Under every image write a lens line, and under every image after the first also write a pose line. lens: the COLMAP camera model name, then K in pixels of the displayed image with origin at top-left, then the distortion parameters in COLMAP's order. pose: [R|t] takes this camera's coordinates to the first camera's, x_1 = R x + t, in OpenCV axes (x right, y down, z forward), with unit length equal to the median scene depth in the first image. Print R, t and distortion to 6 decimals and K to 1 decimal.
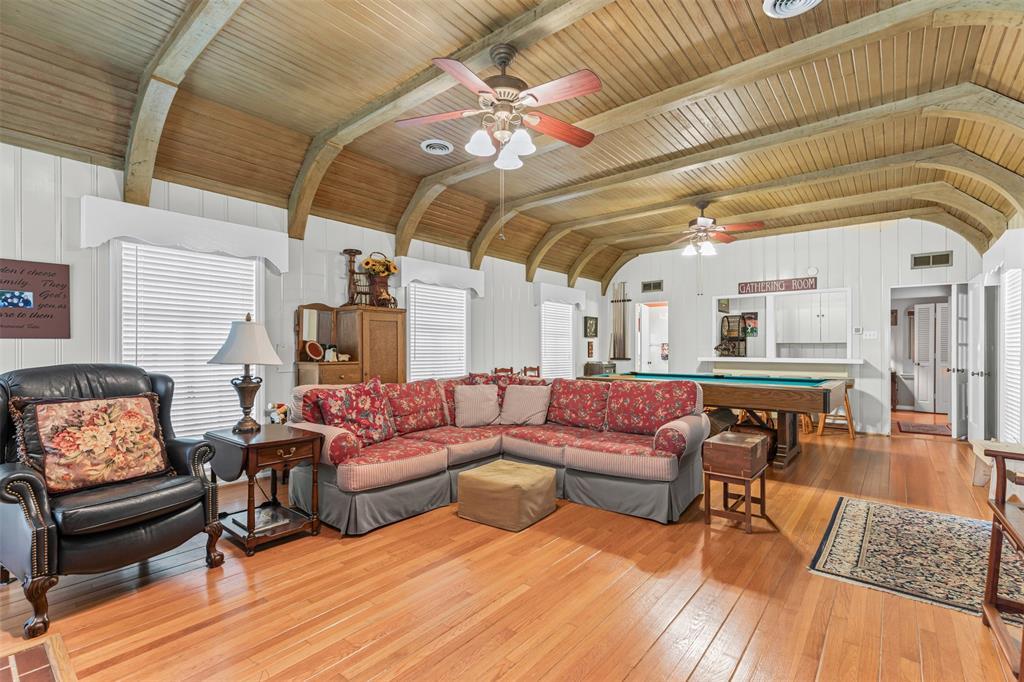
lens RADIAL K [[463.4, 0, 510.6], [0, 463.4, 341.1], [0, 0, 1]] dist [0.004328, -0.000507]
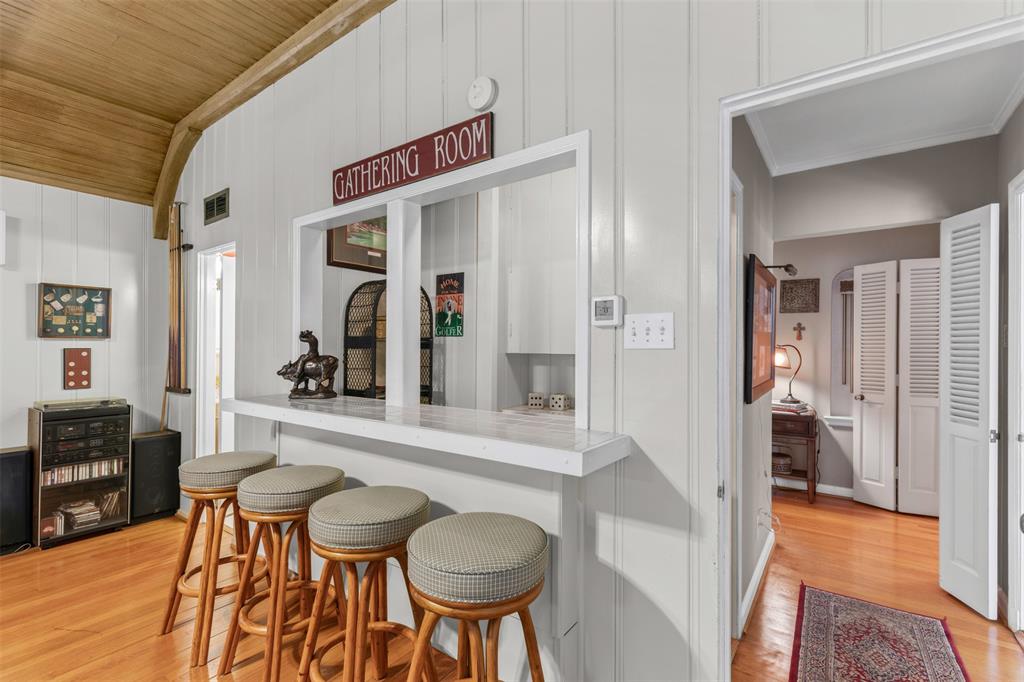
lens RADIAL K [[463.4, 0, 513.1], [0, 463.4, 342.7], [0, 0, 1]] dist [0.004328, -0.000507]
pose [[0.997762, 0.000272, 0.066865, 0.528098], [-0.000657, 0.999983, 0.005734, -0.006631], [-0.066863, -0.005765, 0.997746, 0.594014]]
